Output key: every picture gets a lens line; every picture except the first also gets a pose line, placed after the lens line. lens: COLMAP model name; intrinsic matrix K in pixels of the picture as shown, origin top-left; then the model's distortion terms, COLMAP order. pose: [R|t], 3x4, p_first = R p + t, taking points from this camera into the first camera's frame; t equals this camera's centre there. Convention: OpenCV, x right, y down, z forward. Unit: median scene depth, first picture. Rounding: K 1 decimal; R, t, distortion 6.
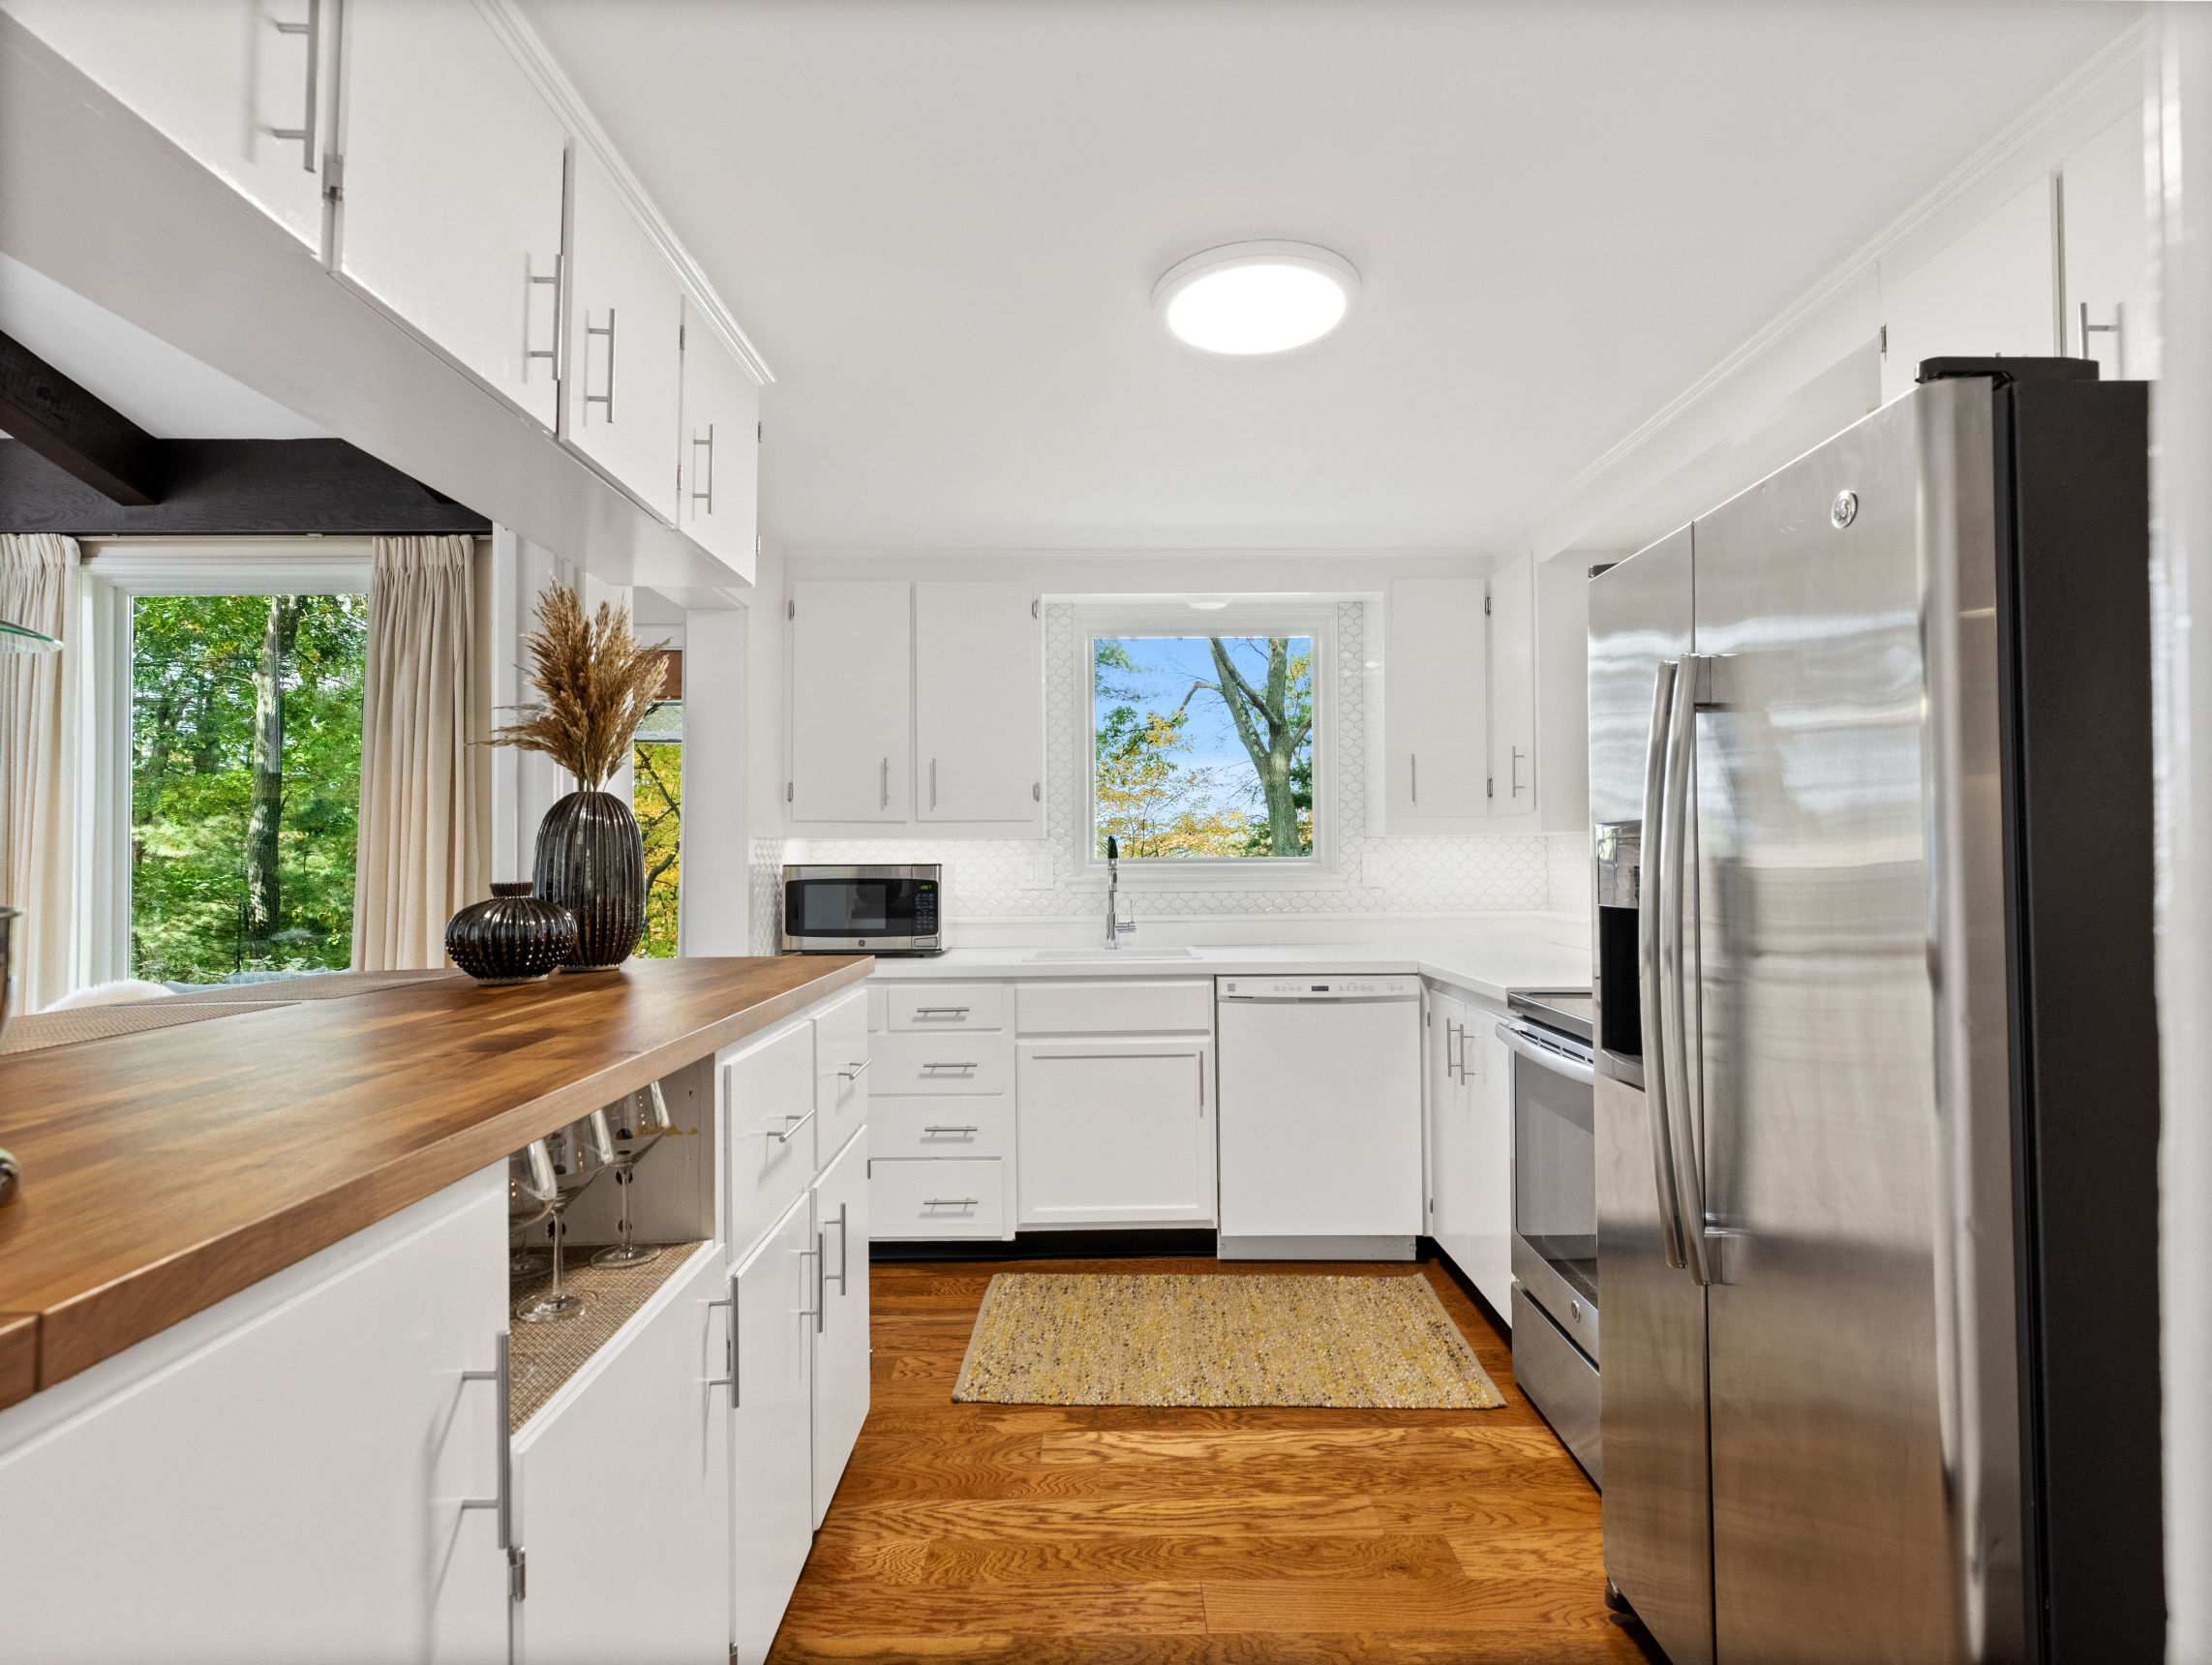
lens RADIAL K [[1131.1, 0, 1111.5], [0, 1131.1, 839.9], [0, 0, 1]] dist [0.006569, -0.000238]
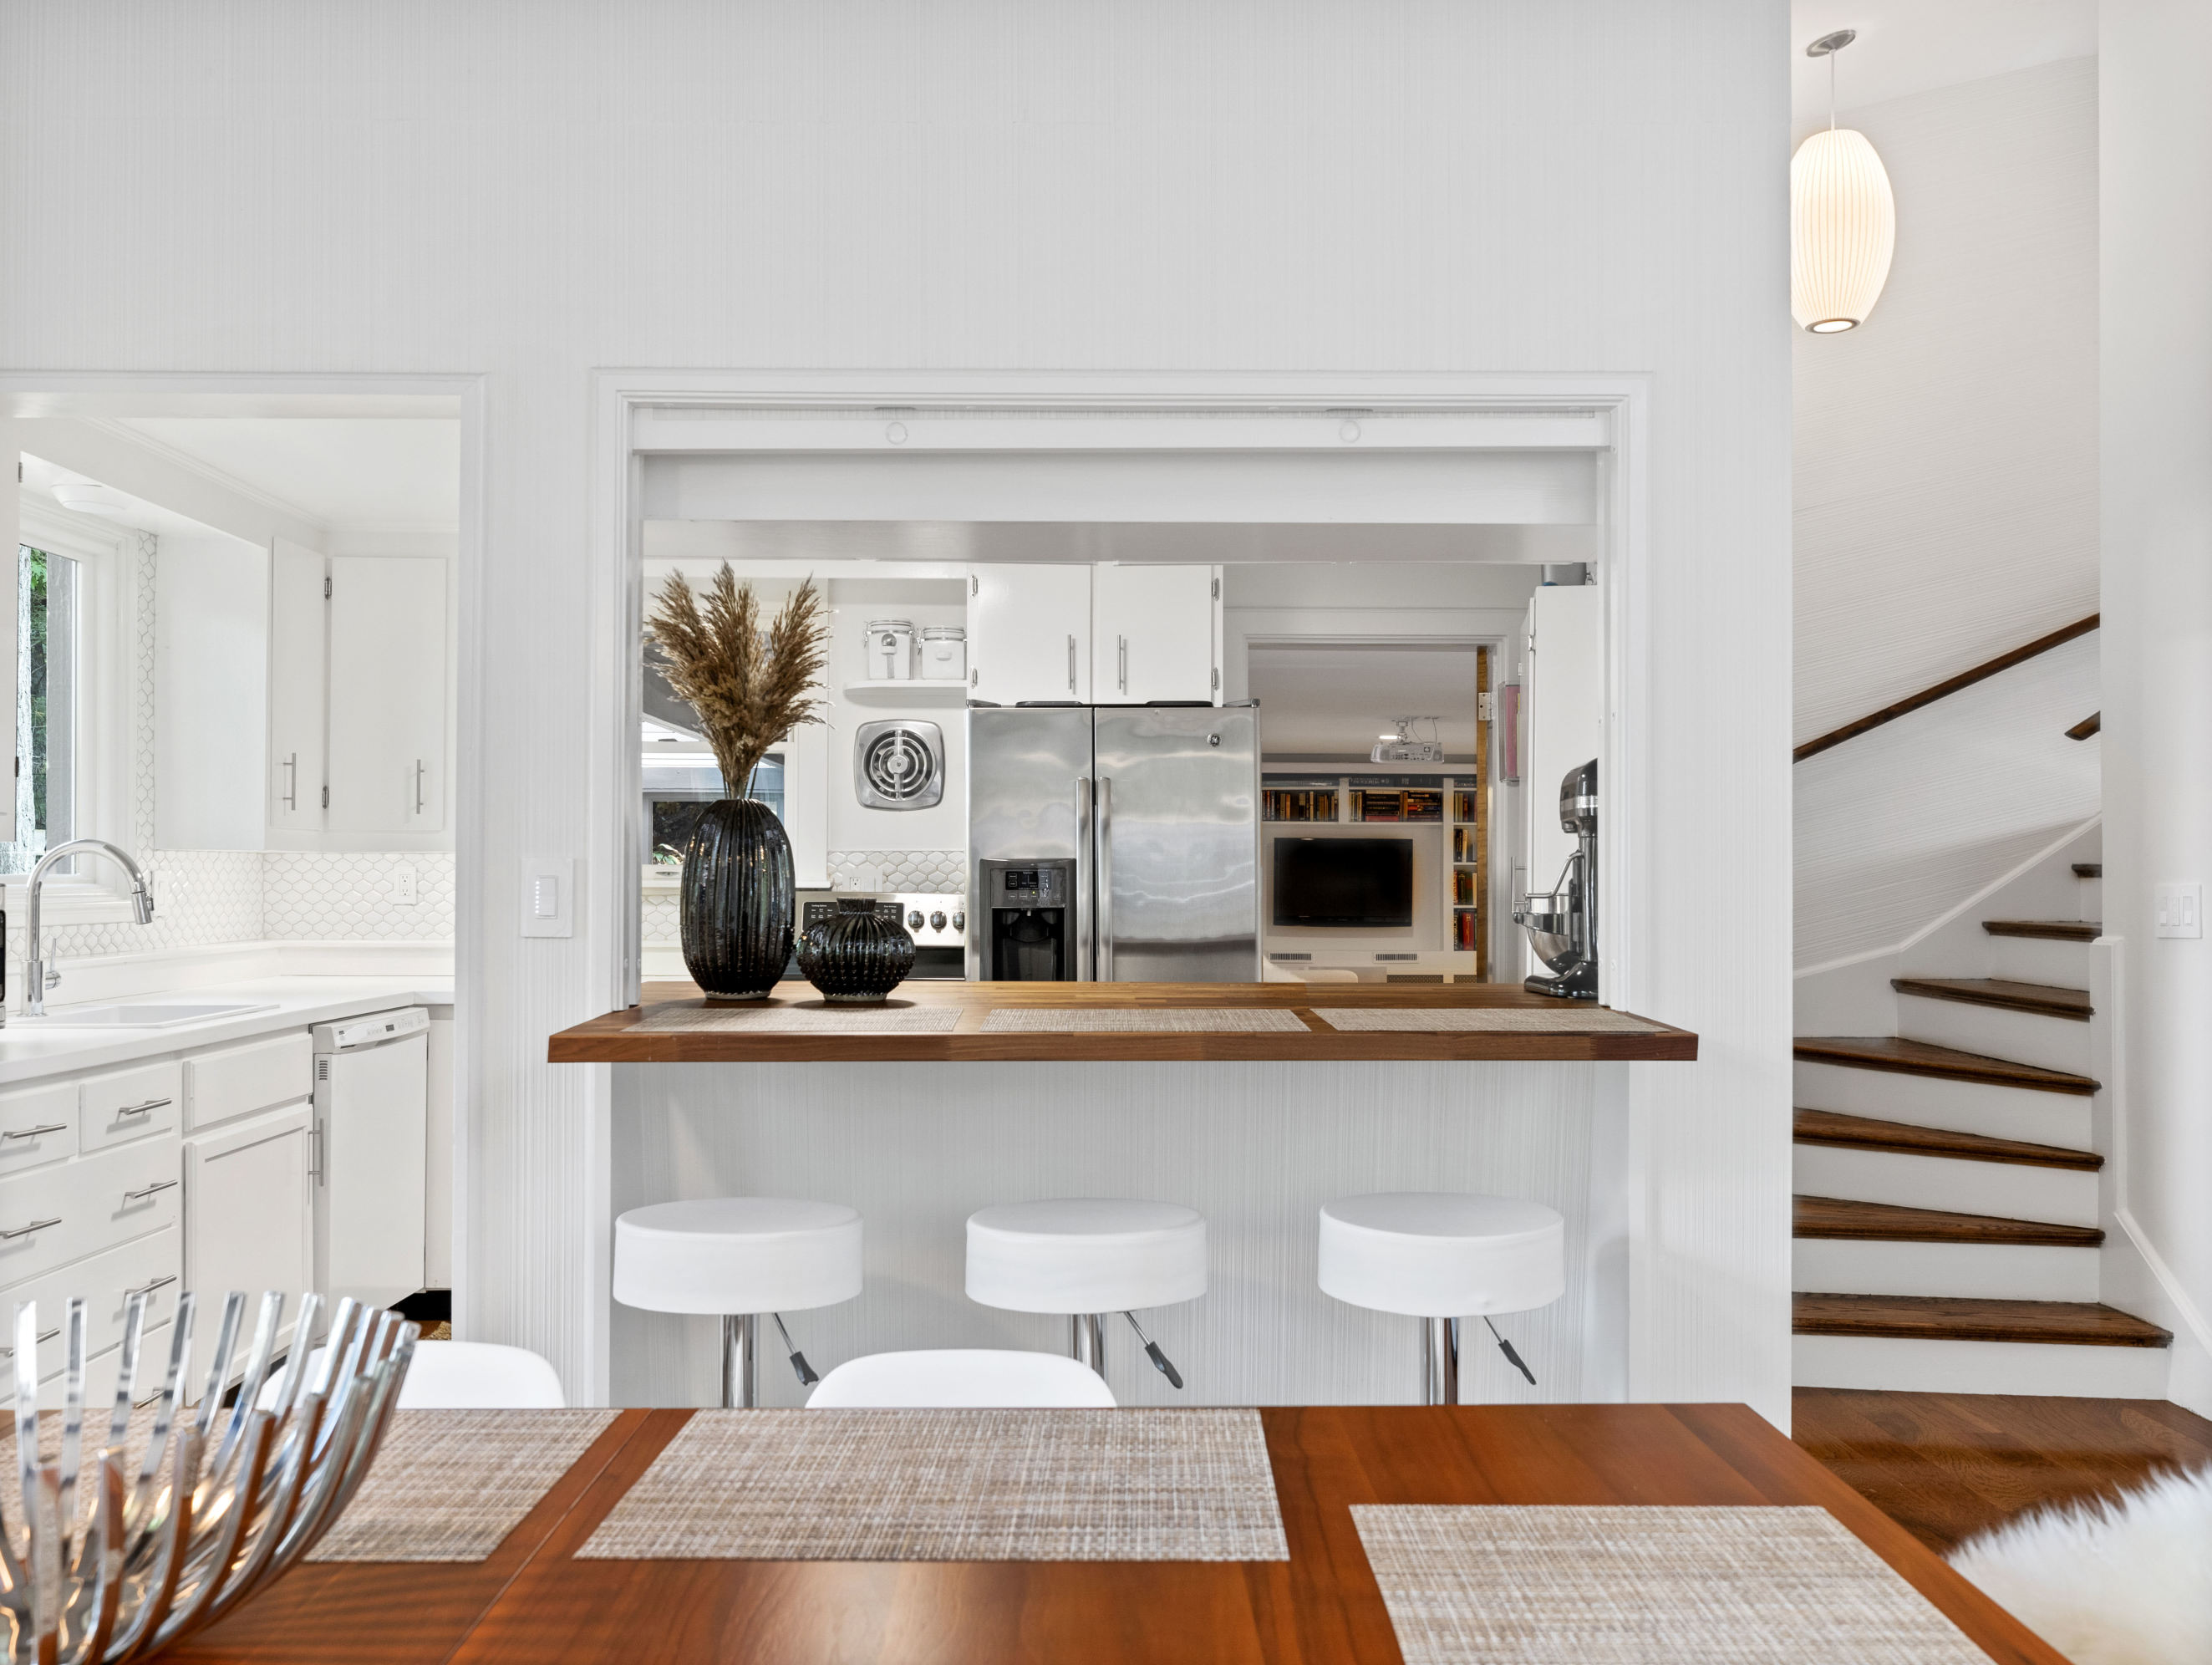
lens RADIAL K [[1844.3, 0, 1106.0], [0, 1844.3, 832.5], [0, 0, 1]] dist [0.003359, -0.001969]
pose [[-0.005508, 0.030615, 0.999516, -1.237671], [-0.018135, 0.999364, -0.030711, 0.014732], [-0.999820, -0.018296, -0.004949, 0.471506]]
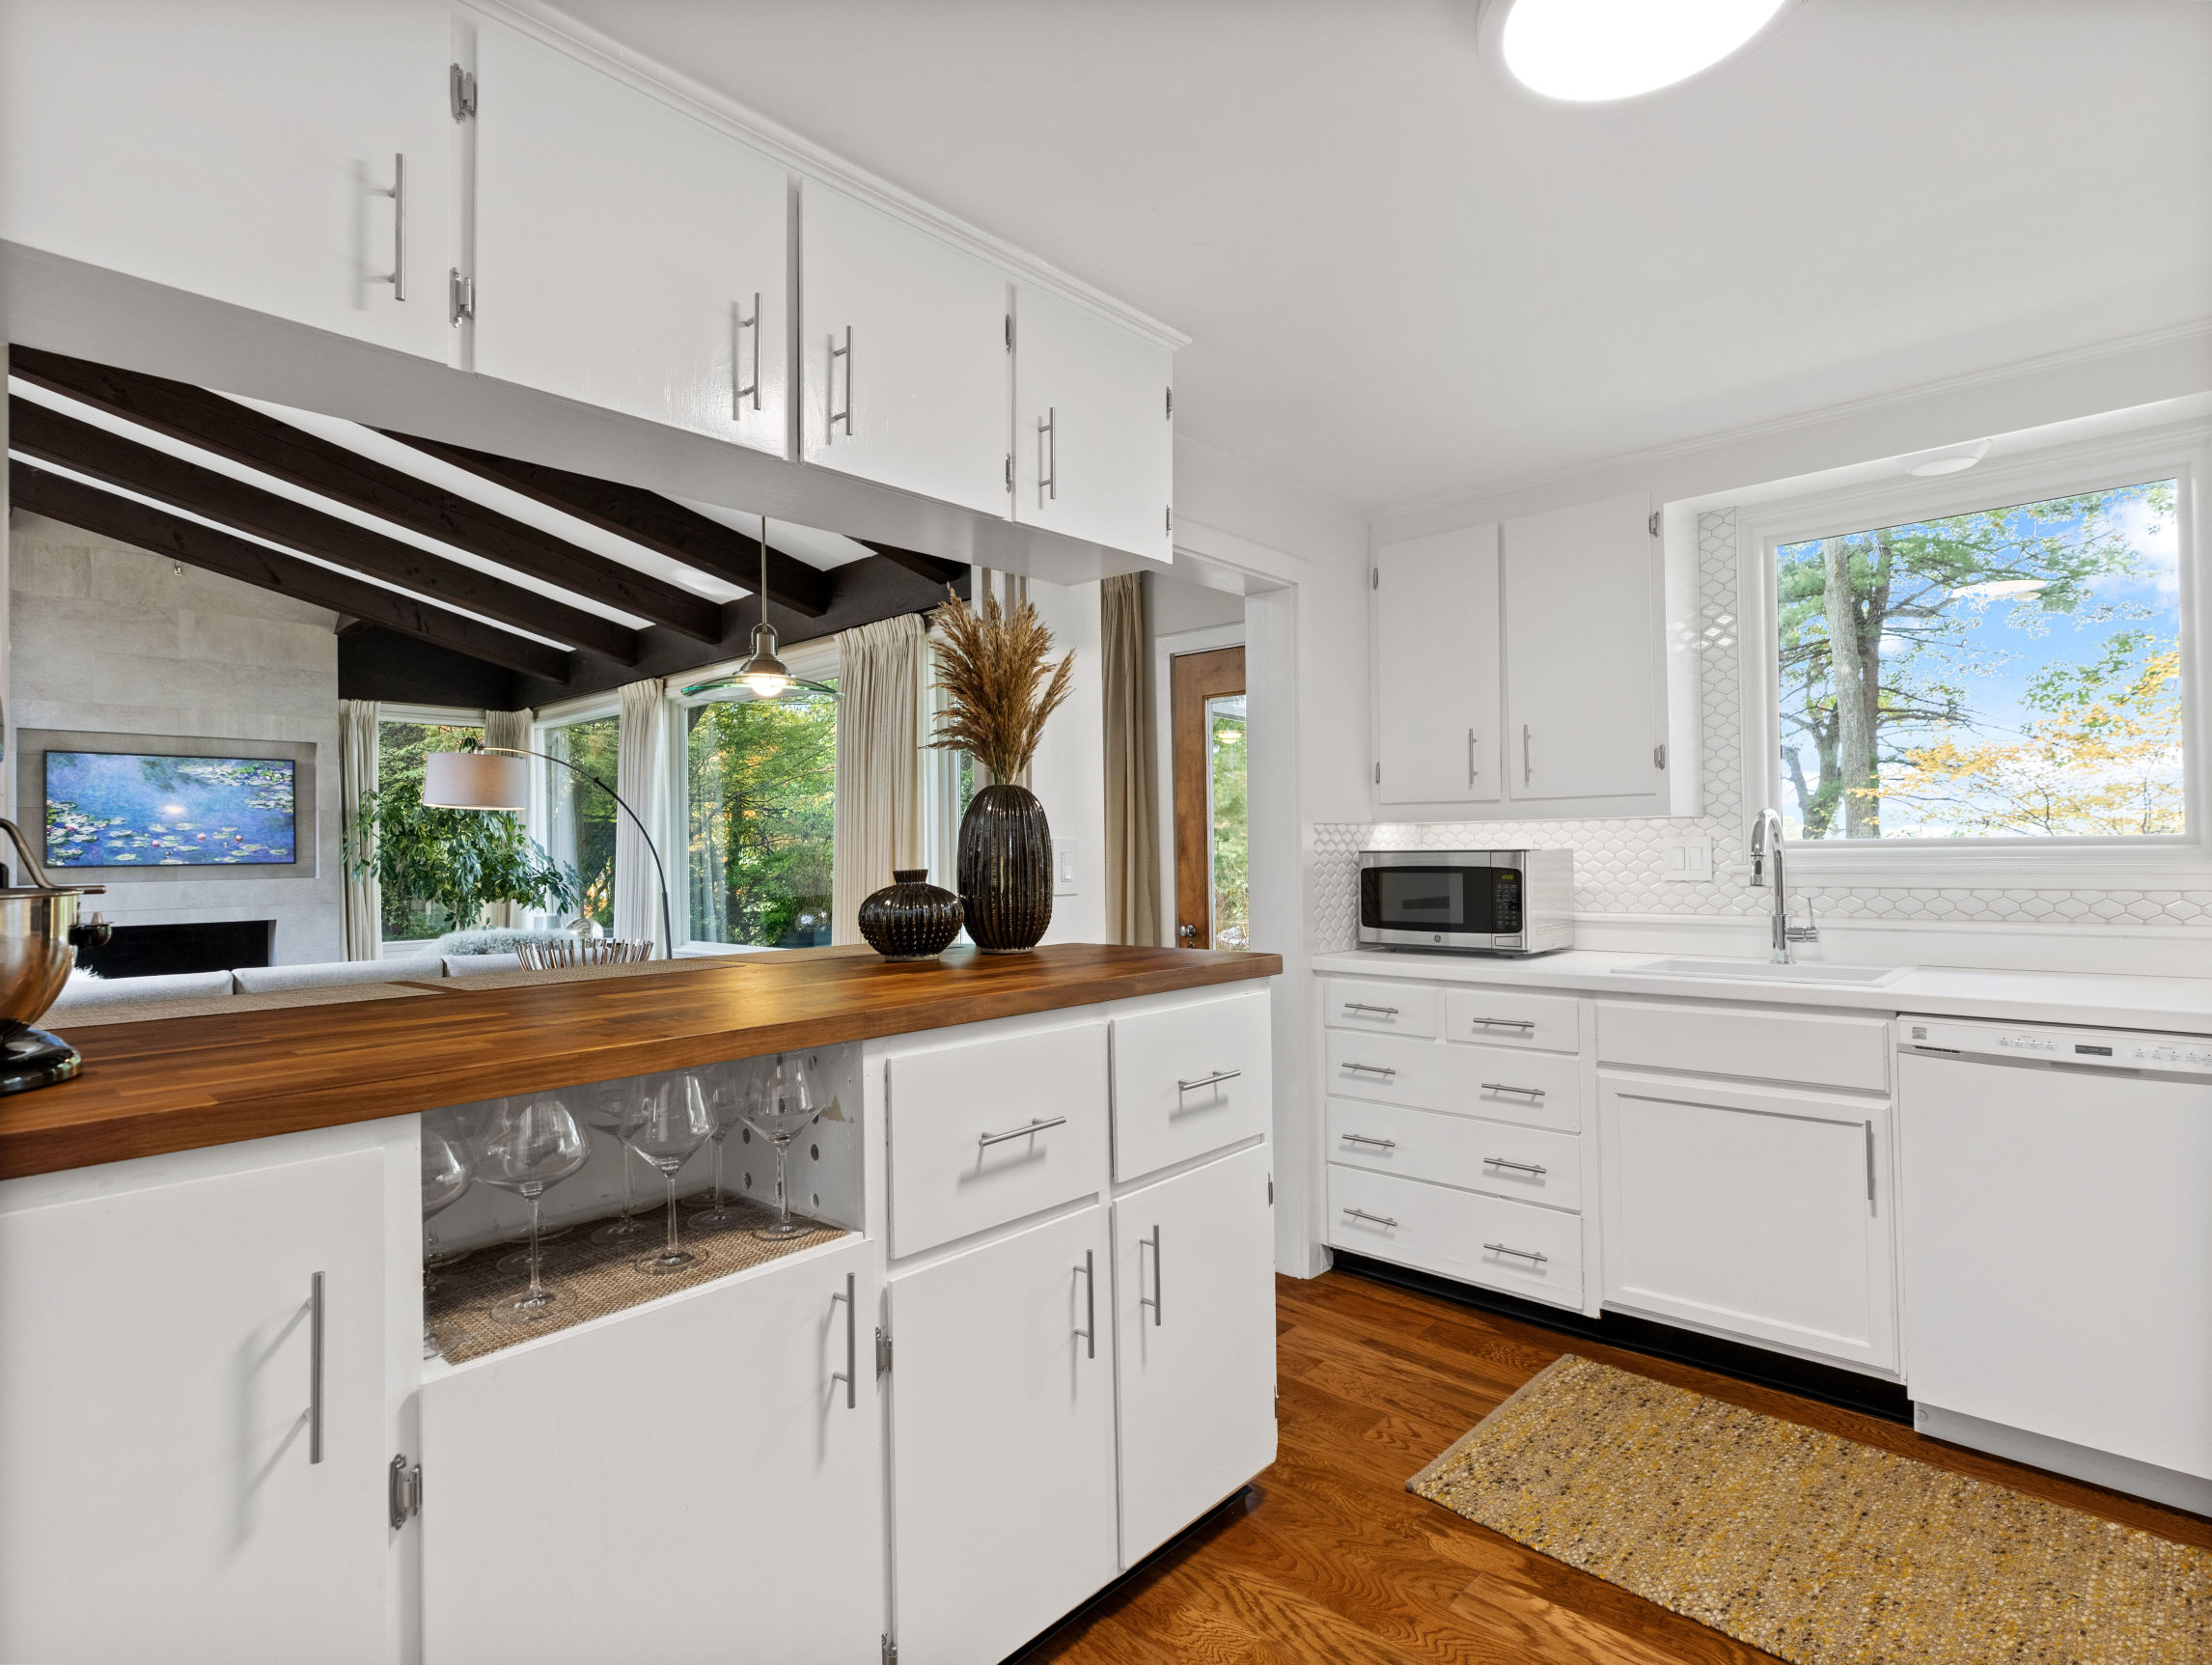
lens RADIAL K [[1129.0, 0, 1111.0], [0, 1129.0, 835.6], [0, 0, 1]] dist [0.003875, 0.000080]
pose [[0.731153, -0.012304, -0.682103, 0.218141], [0.019746, 0.999800, 0.003132, 0.002338], [0.681928, -0.015759, 0.731250, 0.190034]]
